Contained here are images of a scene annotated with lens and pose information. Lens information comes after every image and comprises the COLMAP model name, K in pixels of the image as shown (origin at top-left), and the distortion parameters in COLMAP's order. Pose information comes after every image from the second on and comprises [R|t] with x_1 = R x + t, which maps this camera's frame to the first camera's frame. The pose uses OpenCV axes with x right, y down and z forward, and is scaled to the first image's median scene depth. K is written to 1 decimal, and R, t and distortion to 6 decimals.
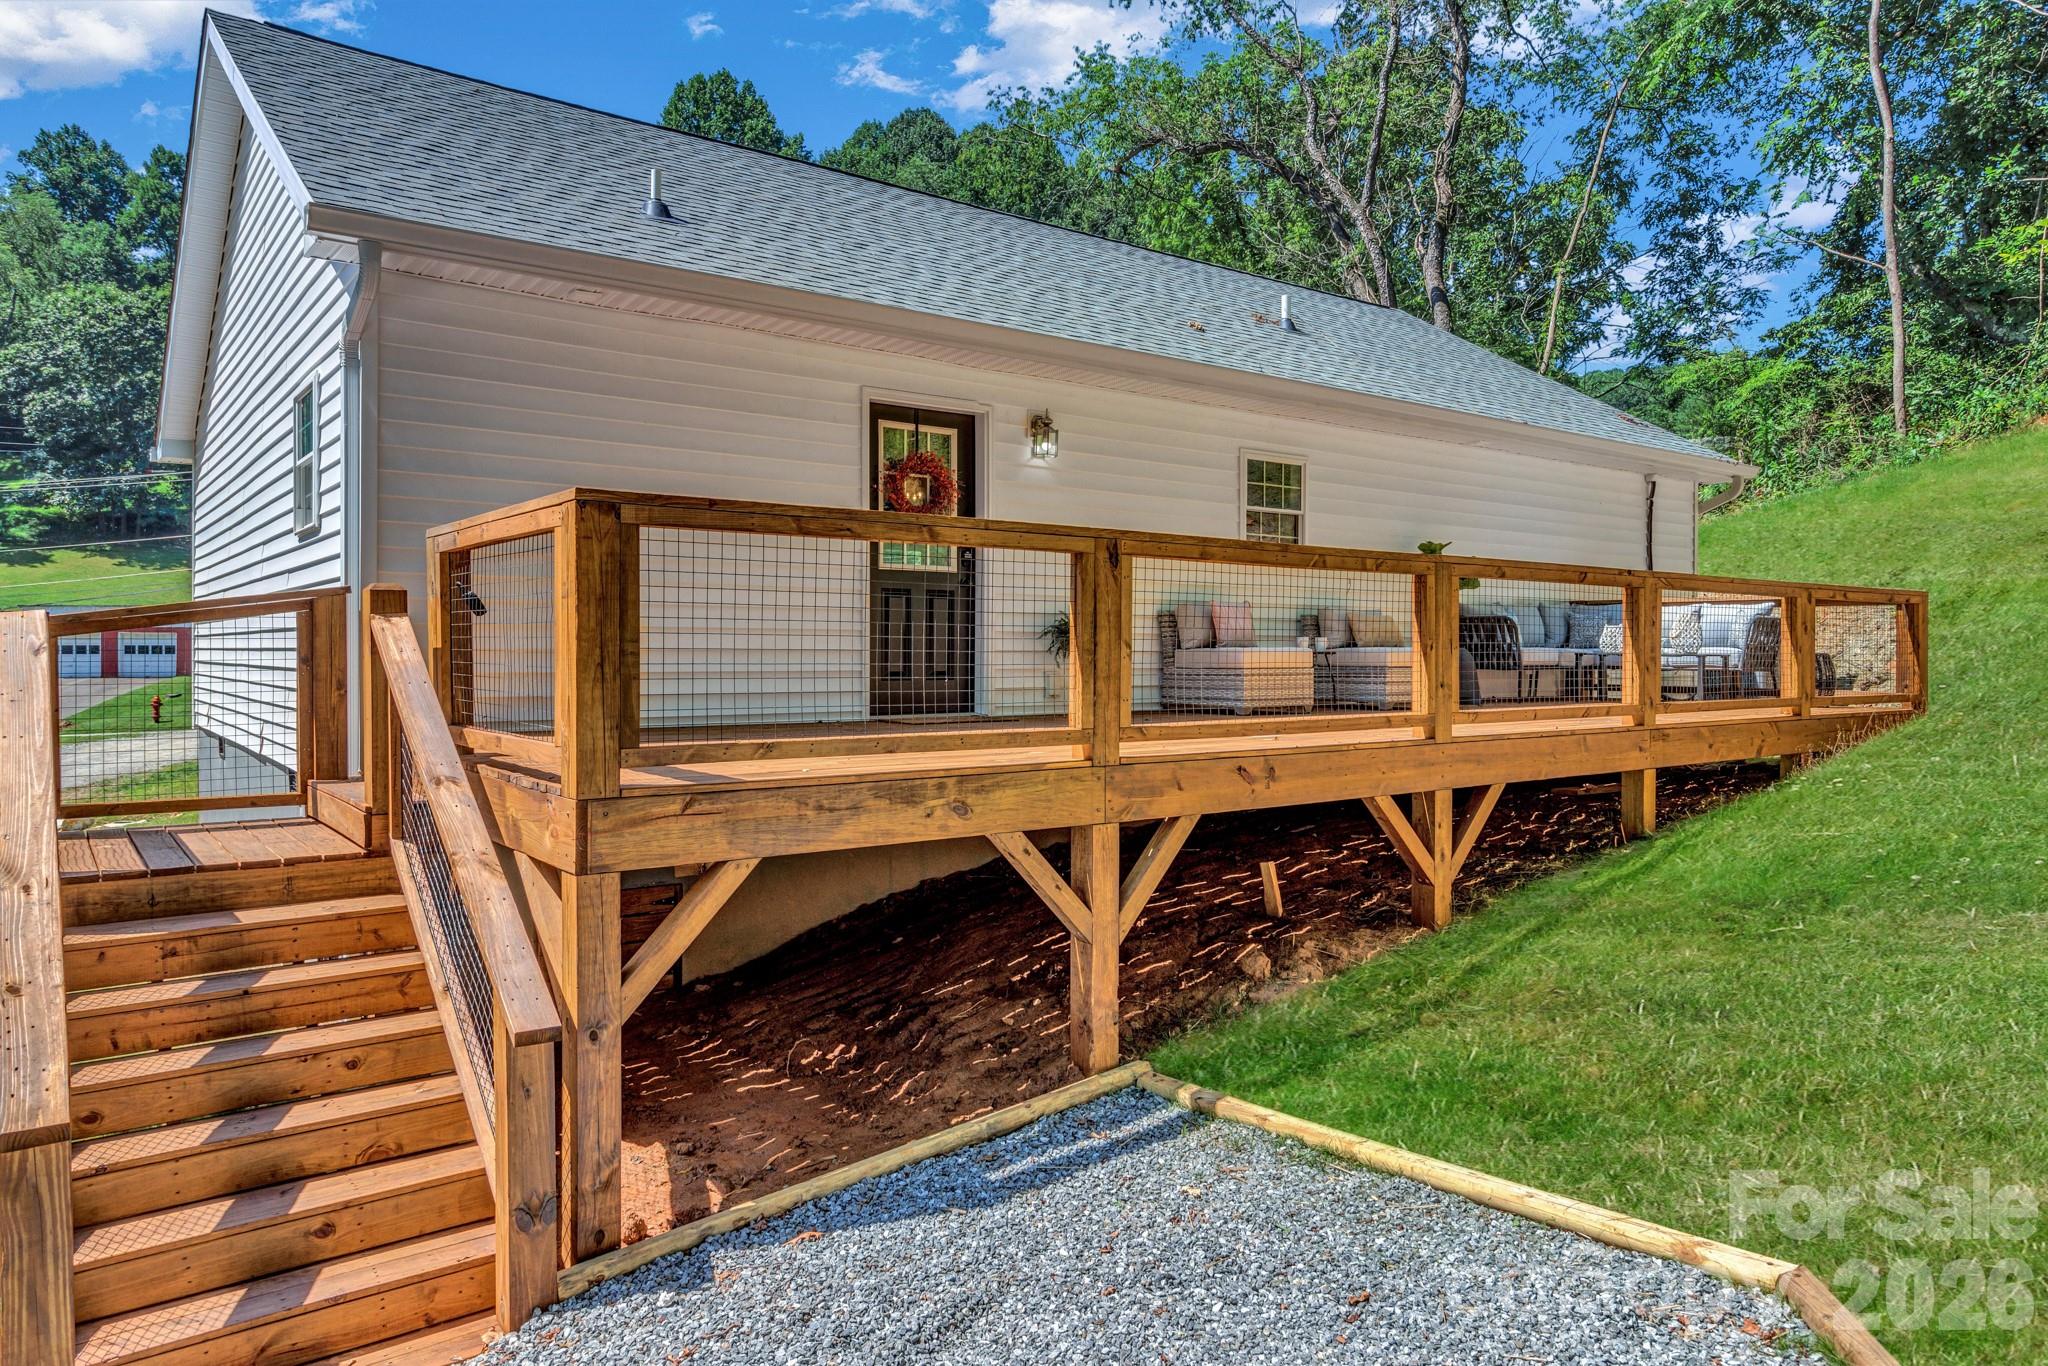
lens RADIAL K [[1321.7, 0, 1031.9], [0, 1321.7, 662.8], [0, 0, 1]] dist [0.005330, 0.000065]
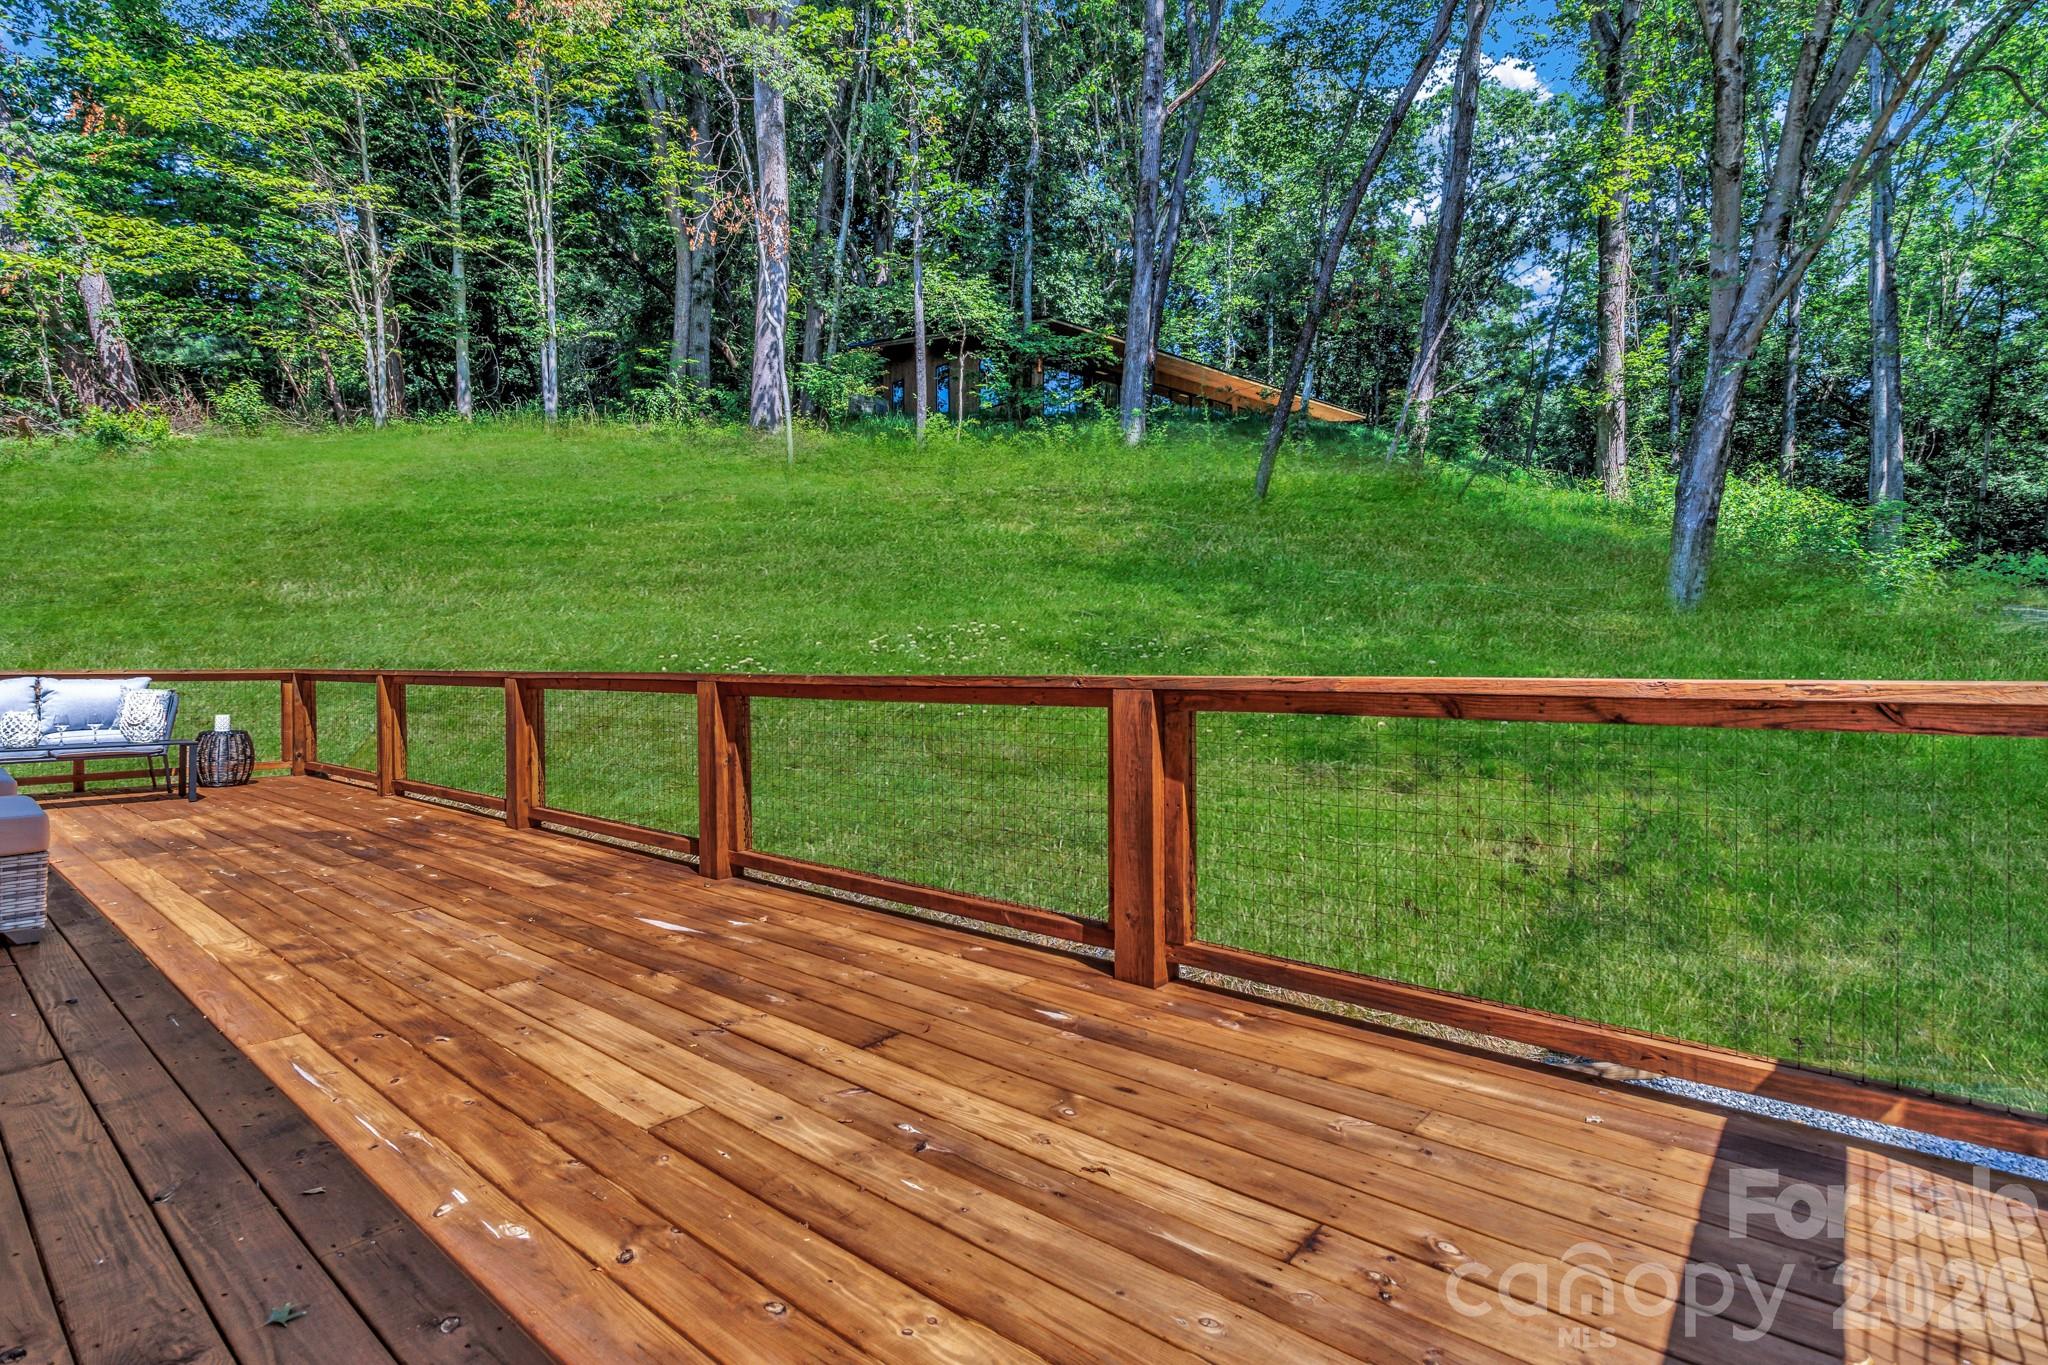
lens RADIAL K [[959.1, 0, 1029.0], [0, 959.1, 678.0], [0, 0, 1]] dist [-0.000978, 0.000533]
pose [[-0.212742, -0.019980, 0.976904, -0.342265], [0.017516, 0.999552, 0.024258, -0.079099], [-0.976951, 0.022272, -0.212297, 0.851365]]
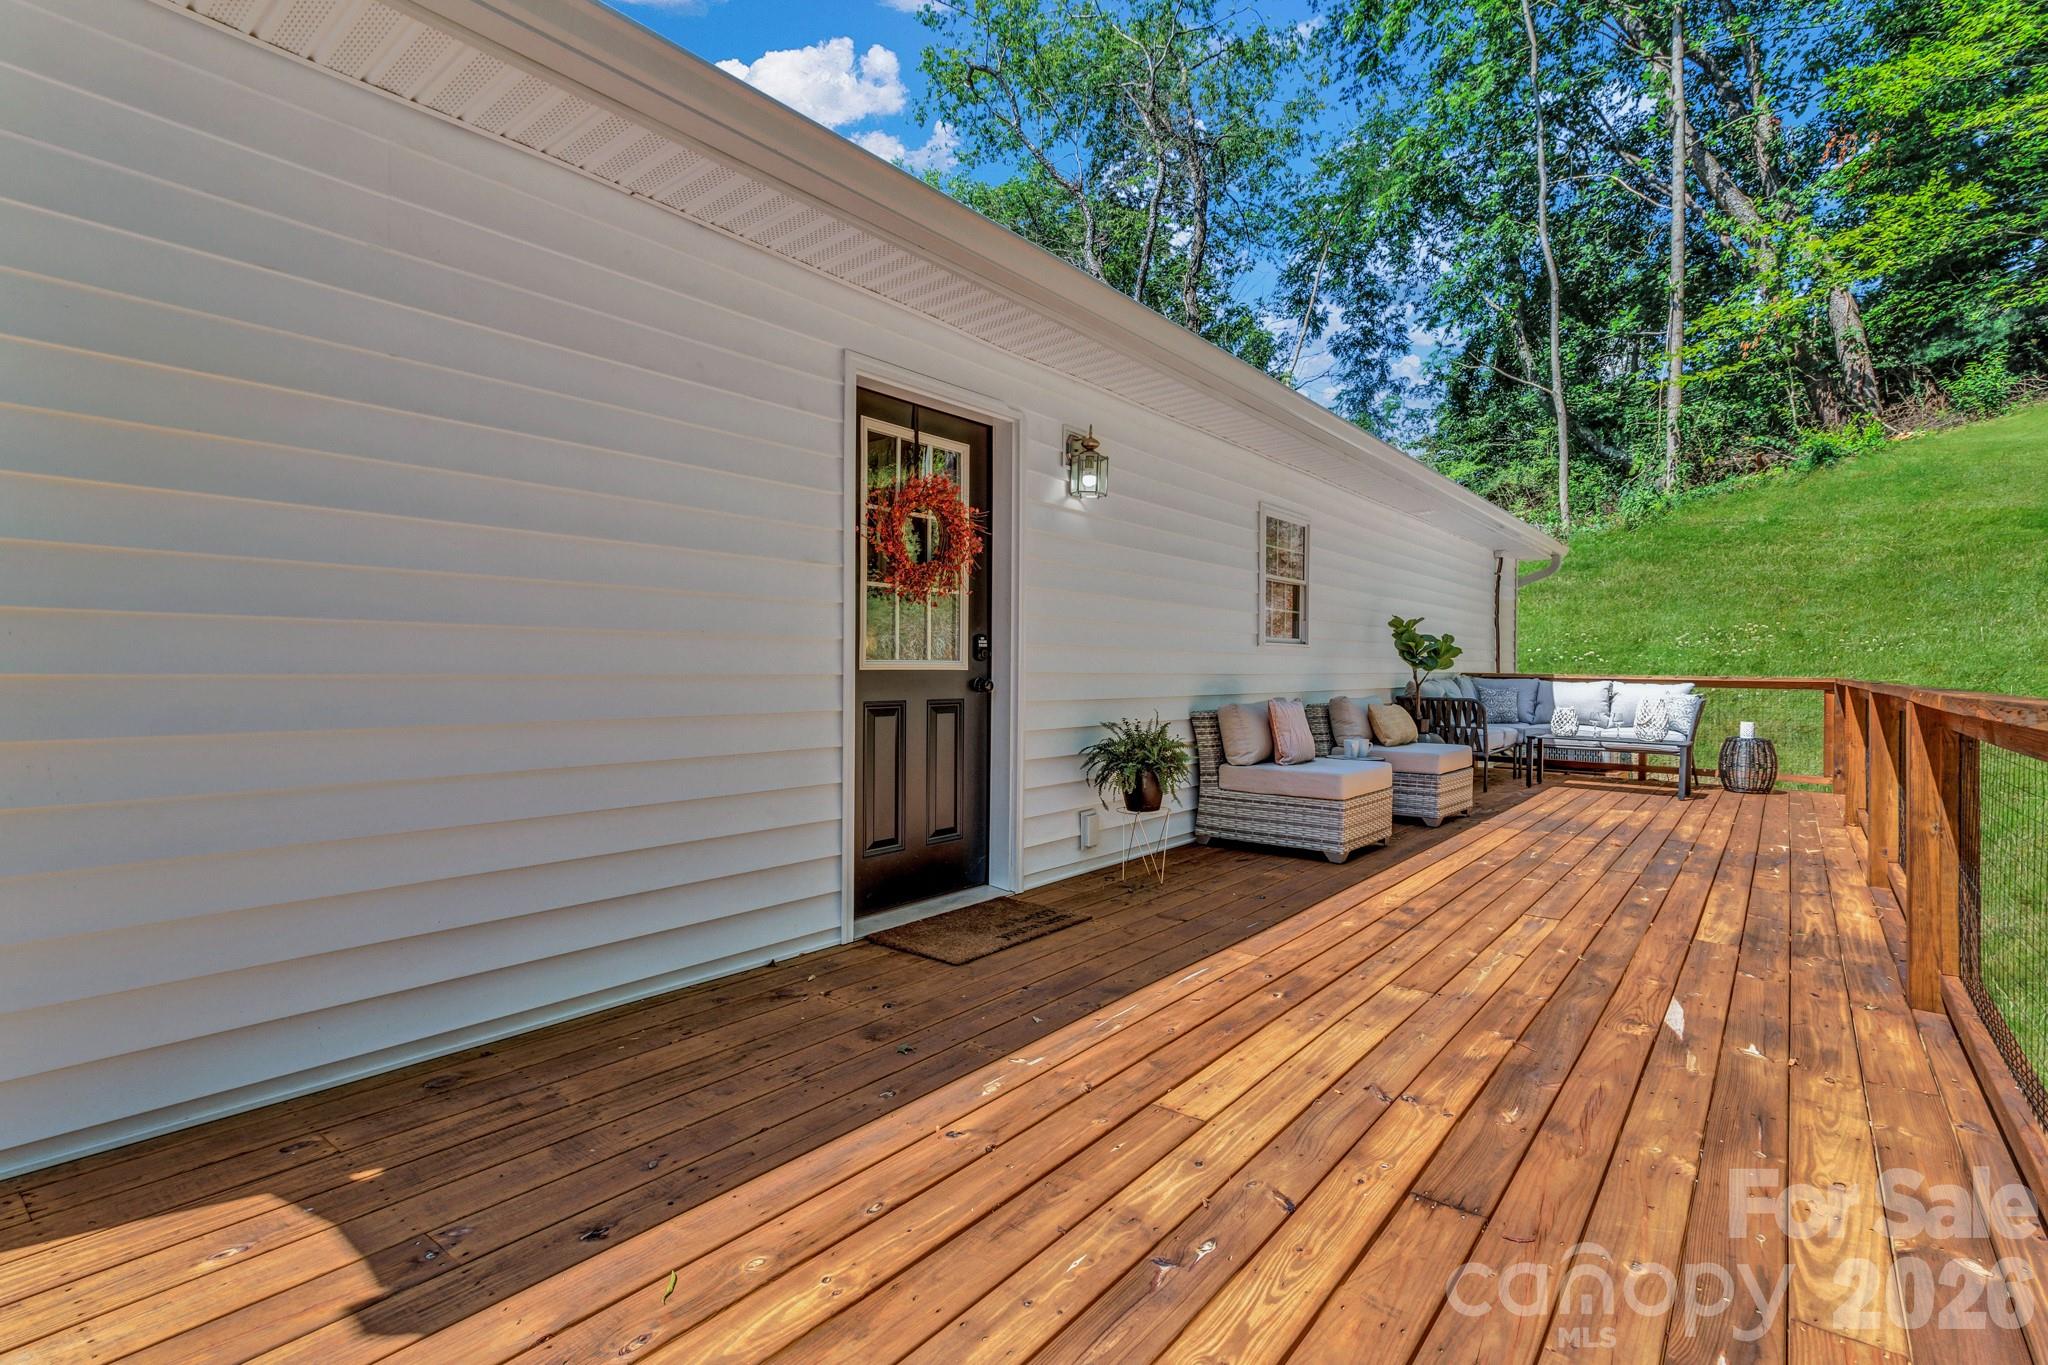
lens RADIAL K [[985.4, 0, 1023.2], [0, 985.4, 673.4], [0, 0, 1]] dist [-0.001111, -0.000433]
pose [[0.970849, 0.001216, 0.239689, -0.168514], [0.000842, 0.999964, -0.008482, -0.073820], [-0.239690, 0.008436, 0.970813, 0.626783]]
